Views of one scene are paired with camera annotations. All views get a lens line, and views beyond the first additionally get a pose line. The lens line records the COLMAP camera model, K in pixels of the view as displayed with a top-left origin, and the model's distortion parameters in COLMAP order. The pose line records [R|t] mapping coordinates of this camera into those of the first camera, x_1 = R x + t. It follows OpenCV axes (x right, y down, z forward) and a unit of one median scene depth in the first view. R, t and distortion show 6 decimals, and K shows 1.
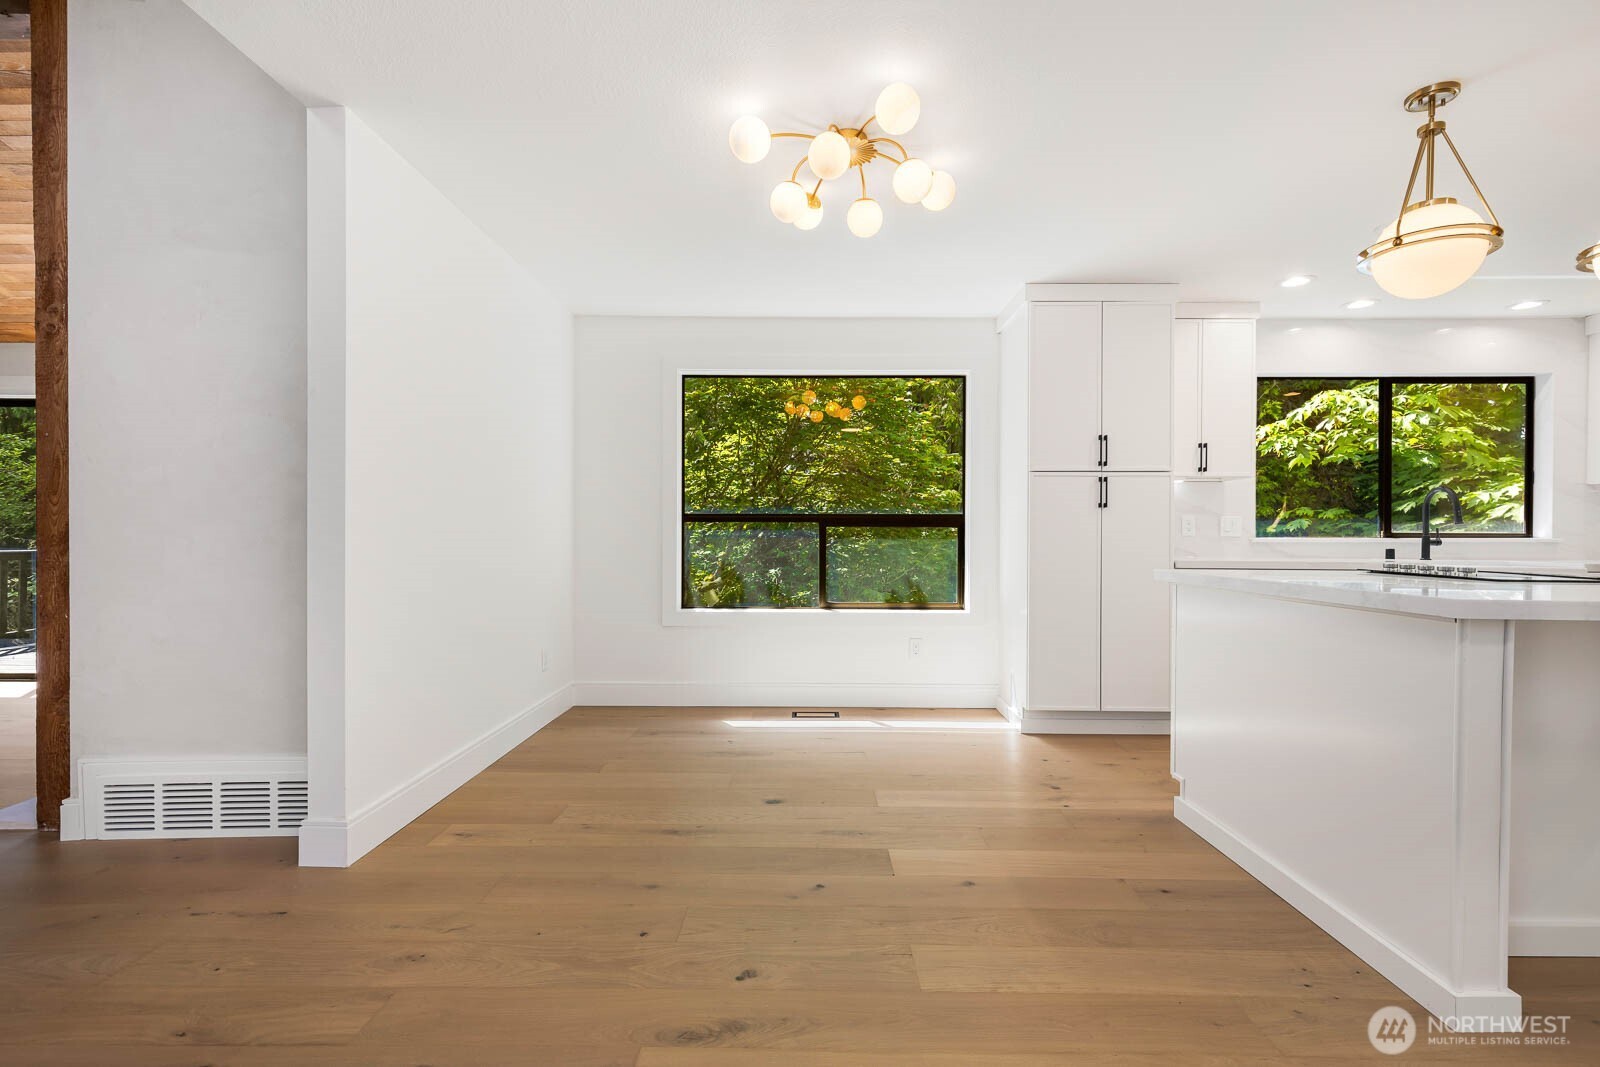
lens RADIAL K [[722.8, 0, 806.5], [0, 722.8, 540.9], [0, 0, 1]] dist [0.009324, -0.000587]
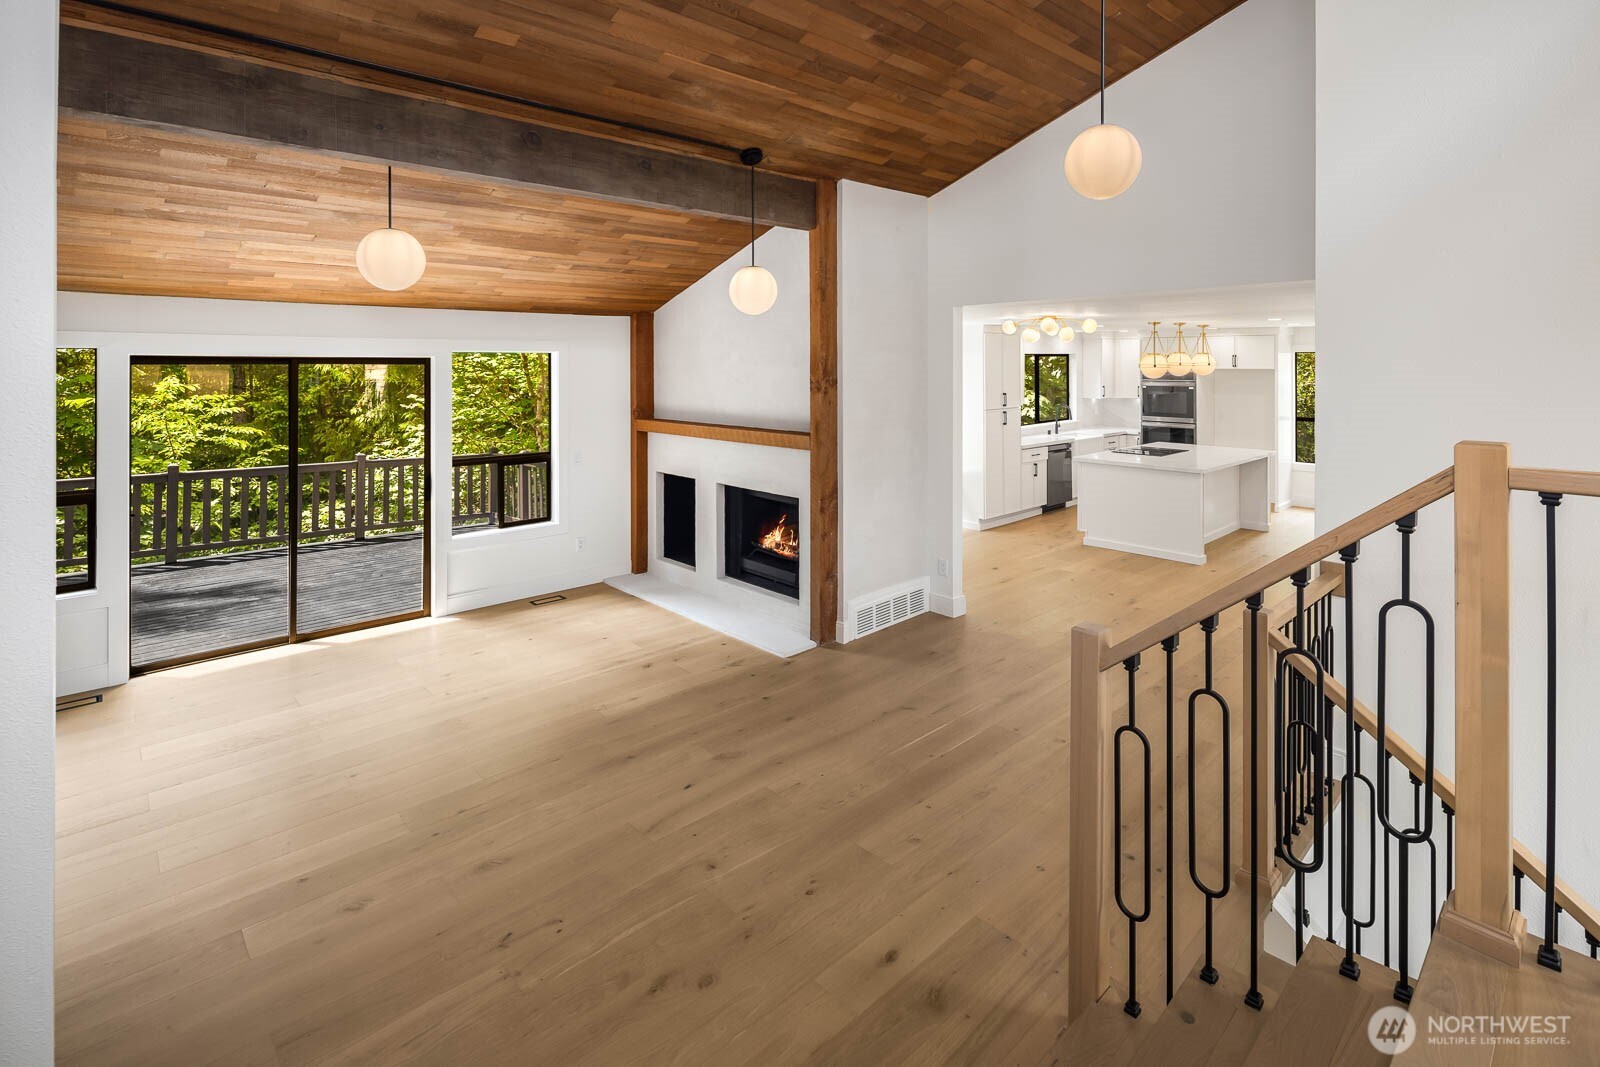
lens RADIAL K [[768.1, 0, 802.9], [0, 768.1, 360.8], [0, 0, 1]] dist [-0.001082, -0.000854]
pose [[0.722378, -0.007470, 0.691458, -2.059895], [0.012593, 0.999918, -0.002353, -0.299372], [-0.691384, 0.010407, 0.722412, -0.353866]]
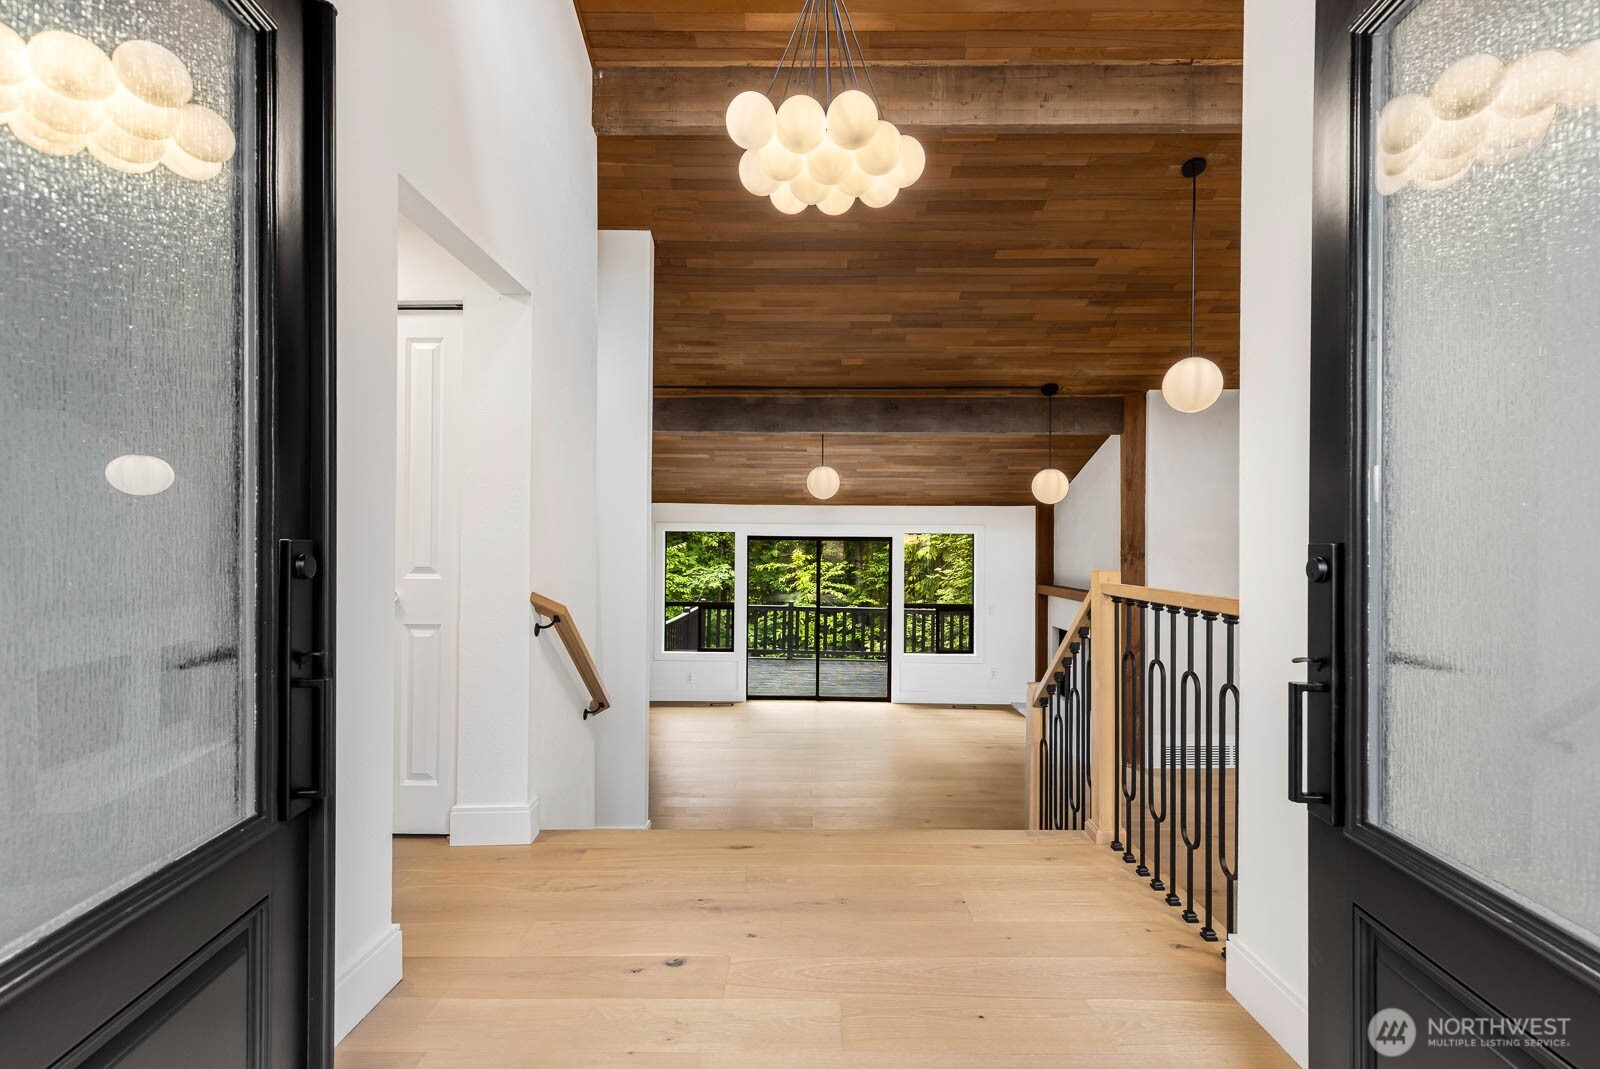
lens RADIAL K [[731.6, 0, 805.9], [0, 731.6, 544.3], [0, 0, 1]] dist [0.007142, -0.000034]
pose [[0.999972, -0.001654, 0.007328, -1.766178], [0.001733, 0.999941, -0.010704, -0.264954], [-0.007310, 0.010716, 0.999916, -1.174743]]
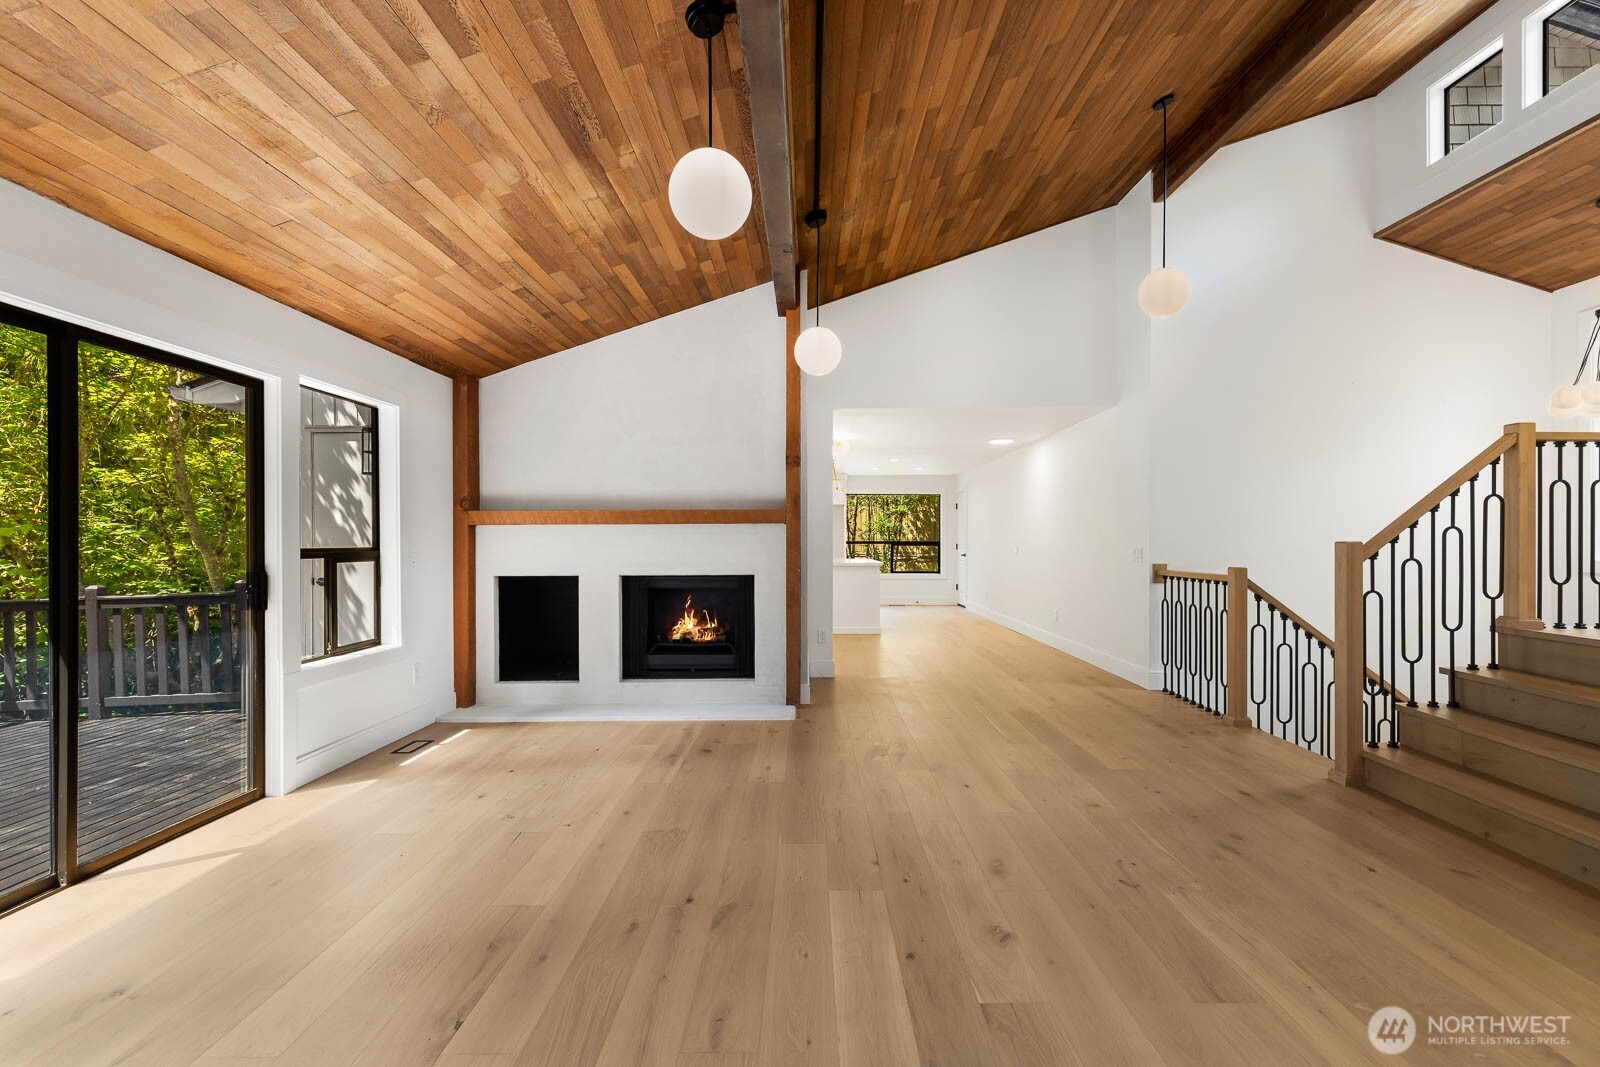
lens RADIAL K [[722.8, 0, 806.5], [0, 722.8, 540.9], [0, 0, 1]] dist [0.009324, -0.000587]
pose [[-0.013078, -0.009343, 0.999871, -2.534014], [0.009944, 0.999906, 0.009474, -0.078821], [-0.999865, 0.010066, -0.012984, 0.842132]]
